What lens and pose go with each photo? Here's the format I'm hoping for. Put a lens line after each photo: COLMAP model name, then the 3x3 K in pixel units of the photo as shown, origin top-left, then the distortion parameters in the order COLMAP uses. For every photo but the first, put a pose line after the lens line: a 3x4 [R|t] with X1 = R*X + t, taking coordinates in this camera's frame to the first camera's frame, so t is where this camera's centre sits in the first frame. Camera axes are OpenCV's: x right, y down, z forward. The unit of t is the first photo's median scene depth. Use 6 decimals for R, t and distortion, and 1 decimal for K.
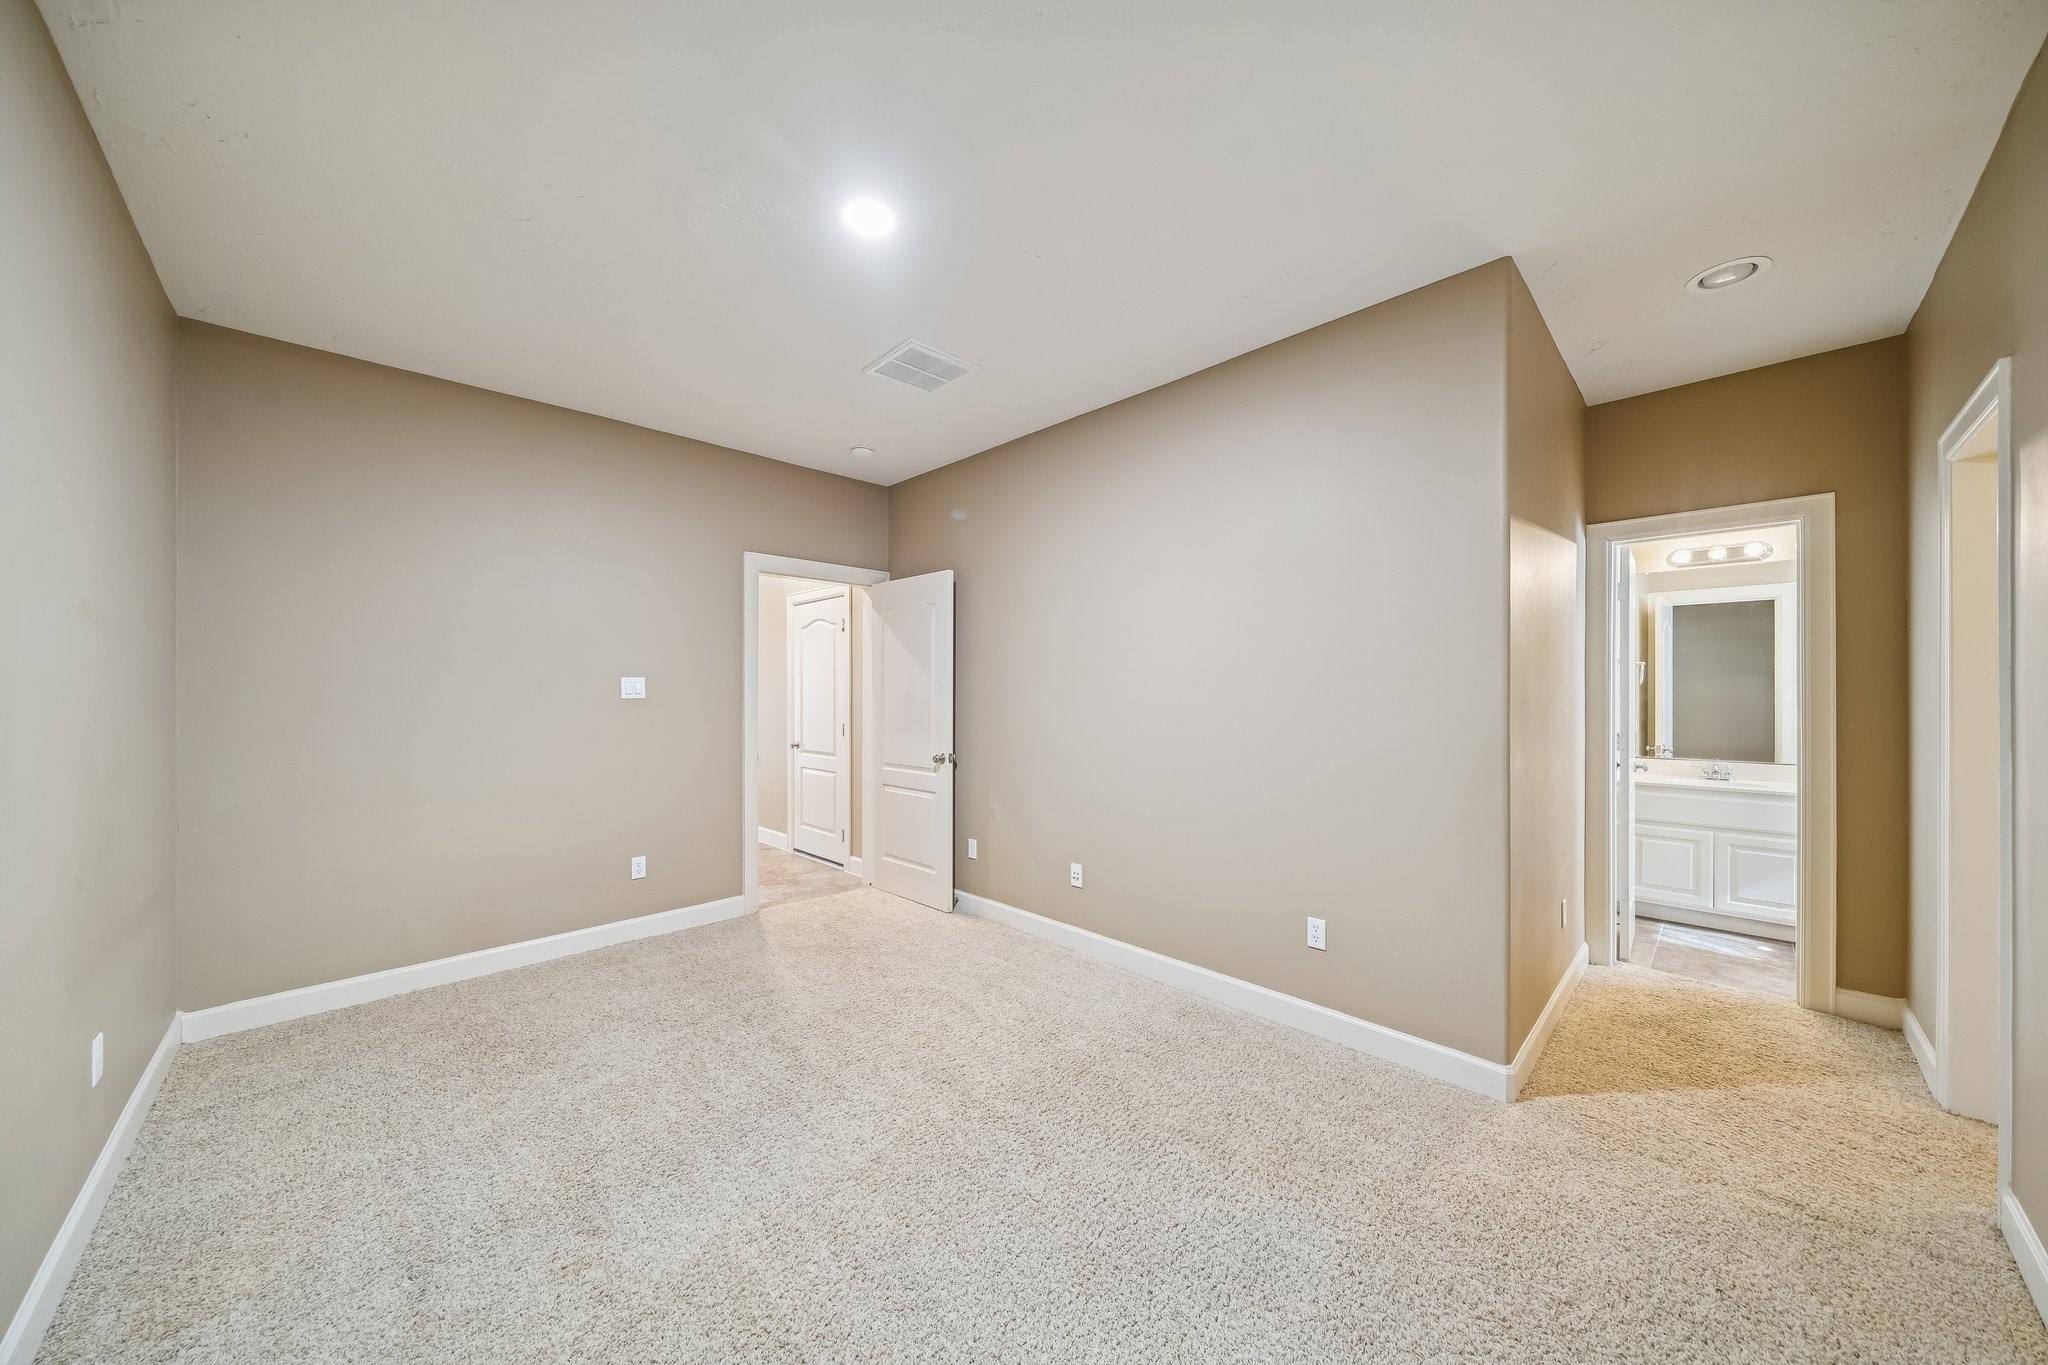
lens RADIAL K [[705.2, 0, 1024.9], [0, 705.2, 686.6], [0, 0, 1]] dist [0.002820, 0.000105]
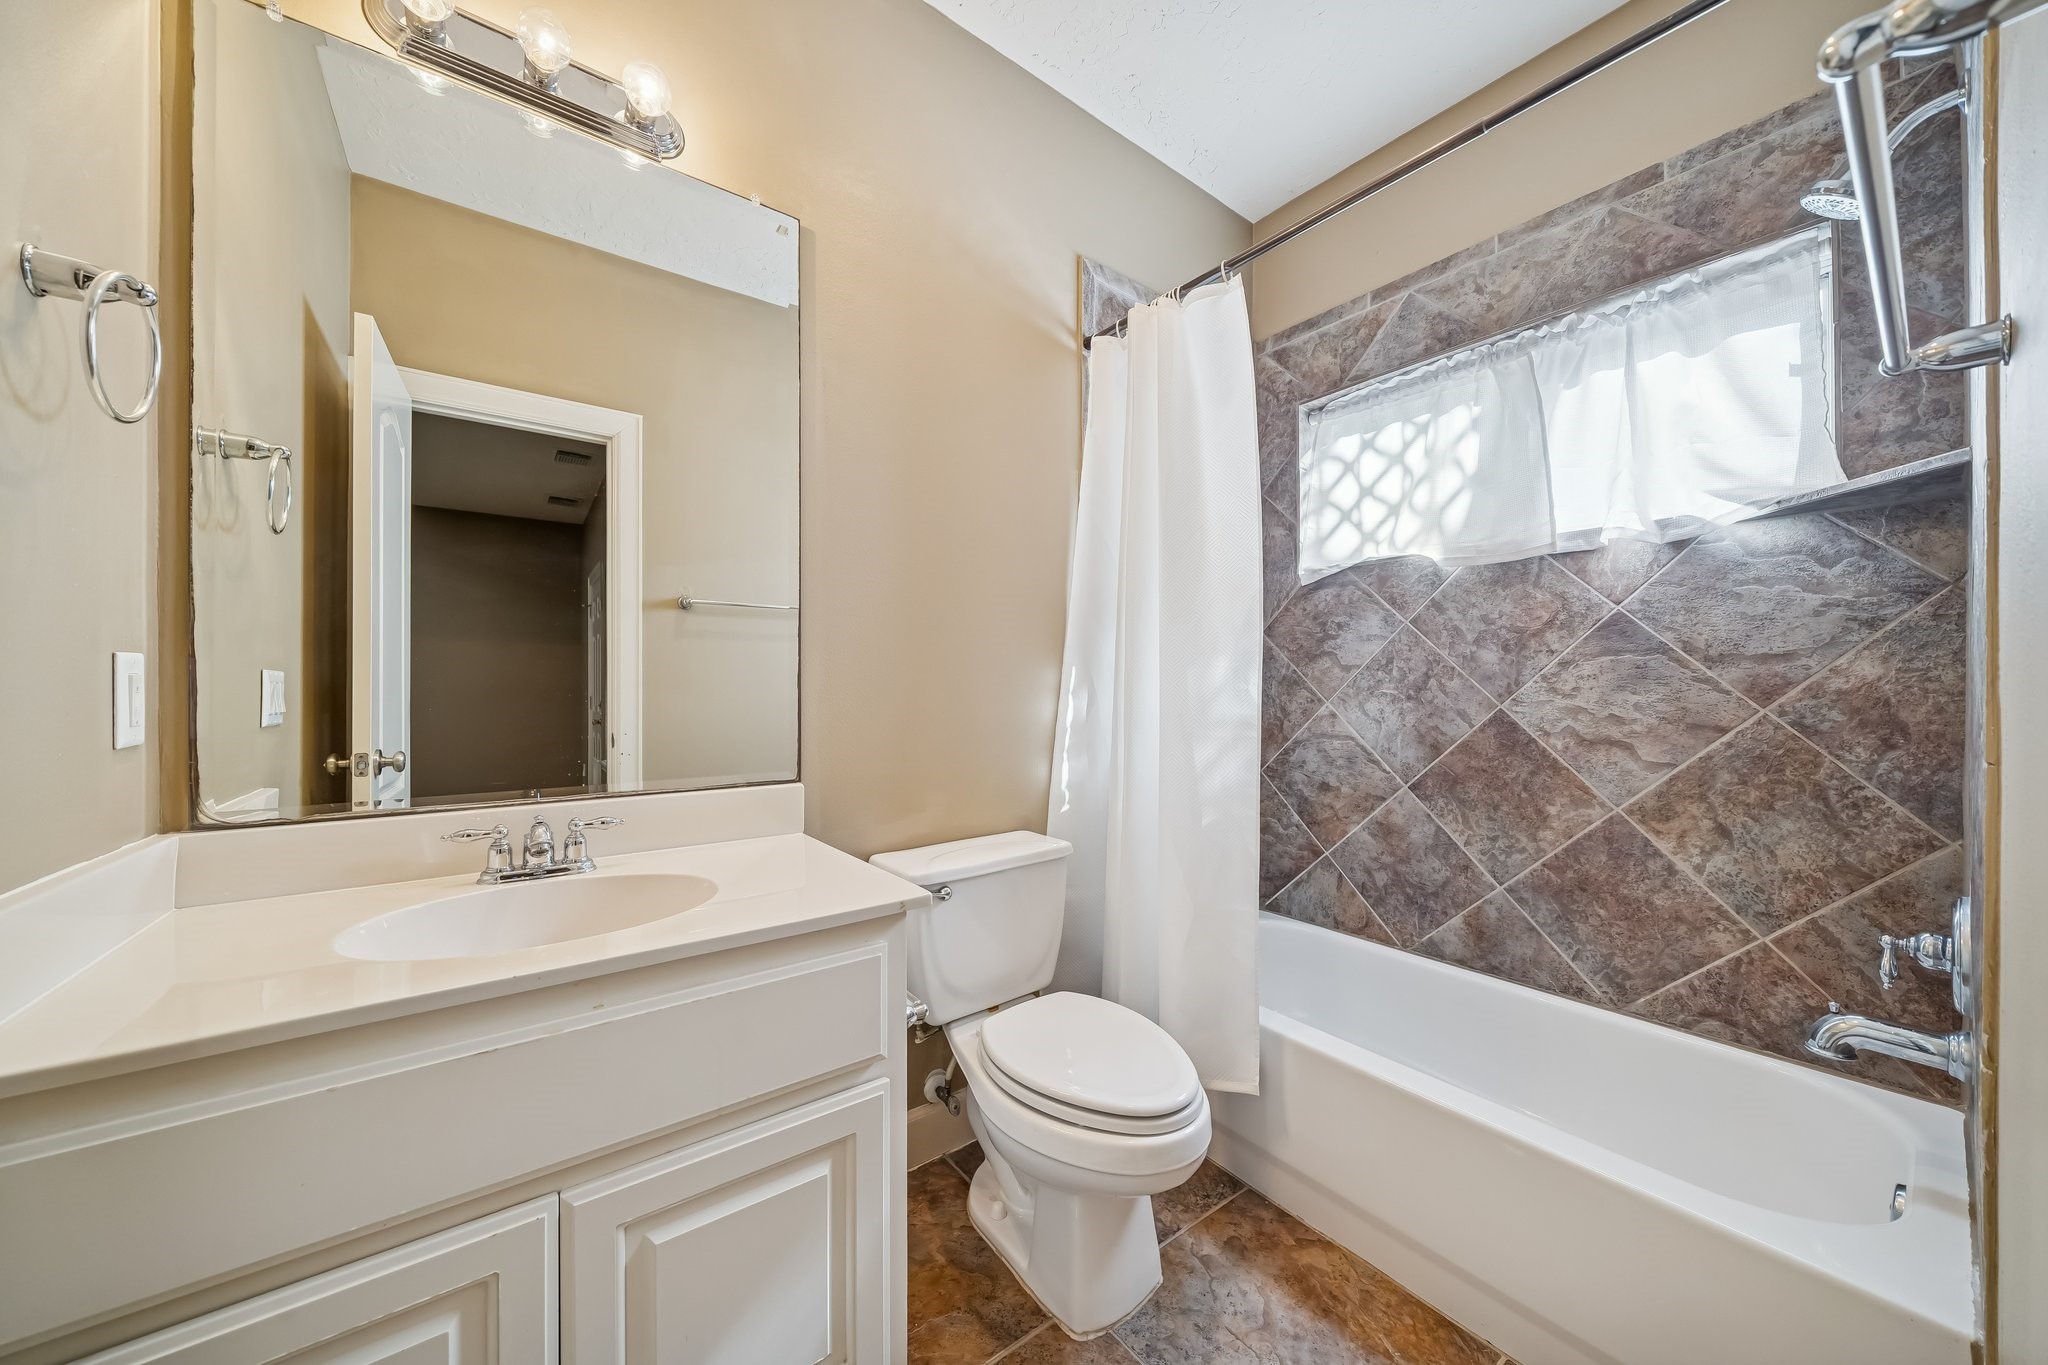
lens RADIAL K [[705.2, 0, 1024.5], [0, 705.2, 674.3], [0, 0, 1]] dist [0.002820, 0.000105]
pose [[0.132415, 0.008280, 0.991160, 0.681489], [-0.001113, 0.999966, -0.008205, 0.055251], [-0.991194, -0.000017, 0.132420, 0.724336]]
